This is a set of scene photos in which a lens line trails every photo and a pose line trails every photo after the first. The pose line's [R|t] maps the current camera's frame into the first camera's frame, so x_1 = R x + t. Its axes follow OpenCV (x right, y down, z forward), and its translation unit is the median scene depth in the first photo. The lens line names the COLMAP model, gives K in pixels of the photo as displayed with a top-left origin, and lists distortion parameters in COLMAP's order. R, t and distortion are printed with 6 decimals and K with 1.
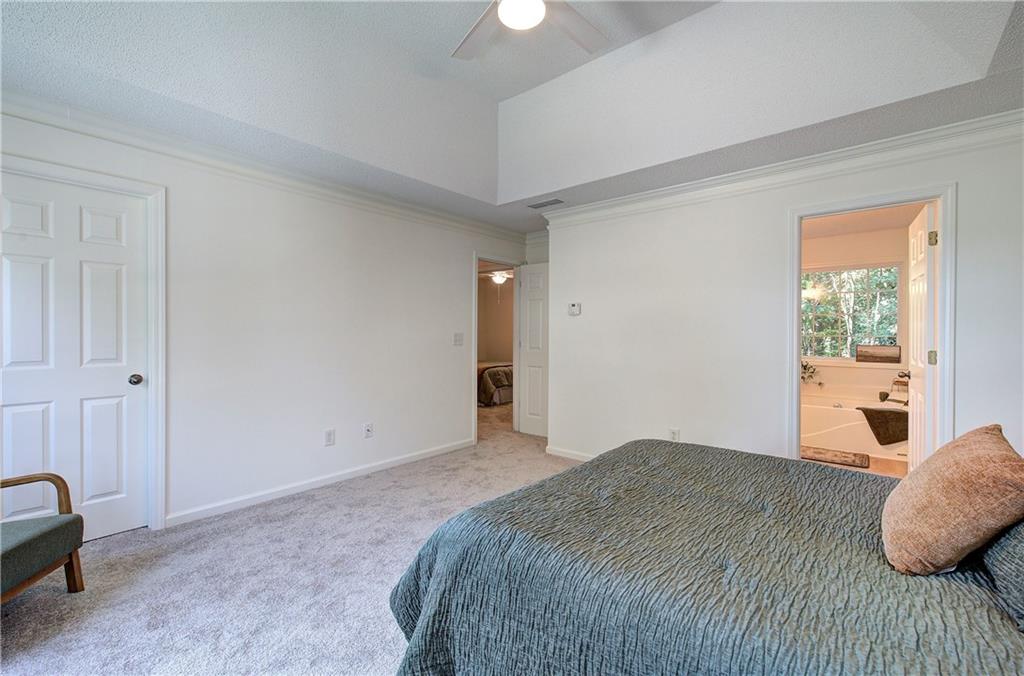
lens RADIAL K [[430.8, 0, 518.7], [0, 430.8, 335.3], [0, 0, 1]] dist [-0.002266, -0.000267]
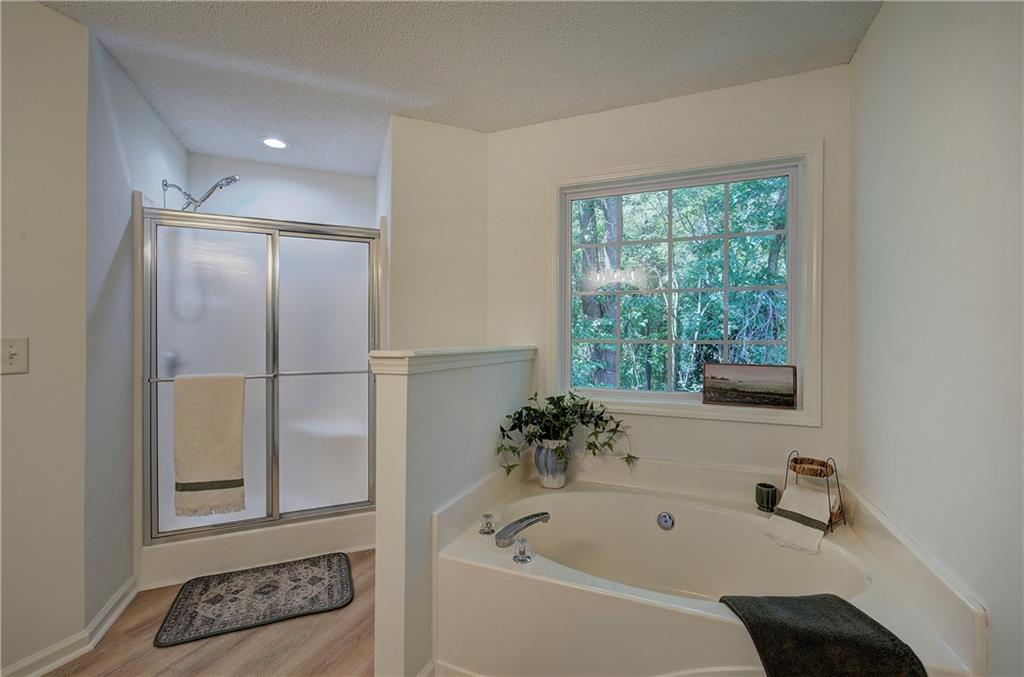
lens RADIAL K [[430.8, 0, 518.7], [0, 430.8, 335.8], [0, 0, 1]] dist [-0.002266, -0.000267]
pose [[0.950619, 0.000908, 0.310360, 0.471431], [0.001024, 0.999981, -0.006063, -0.002330], [-0.310360, 0.006082, 0.950600, 0.640270]]
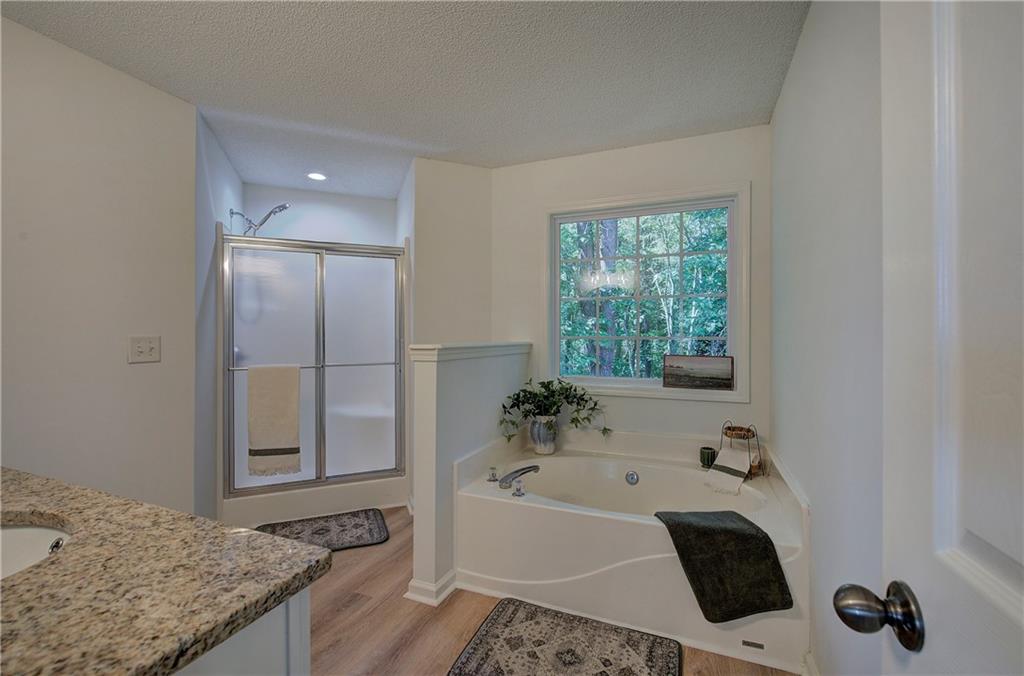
lens RADIAL K [[430.8, 0, 518.7], [0, 430.8, 335.3], [0, 0, 1]] dist [-0.002266, -0.000267]
pose [[0.952420, -0.003095, 0.304773, 0.442842], [0.004116, 0.999988, -0.002707, -0.001397], [-0.304761, 0.003832, 0.952421, 0.535880]]
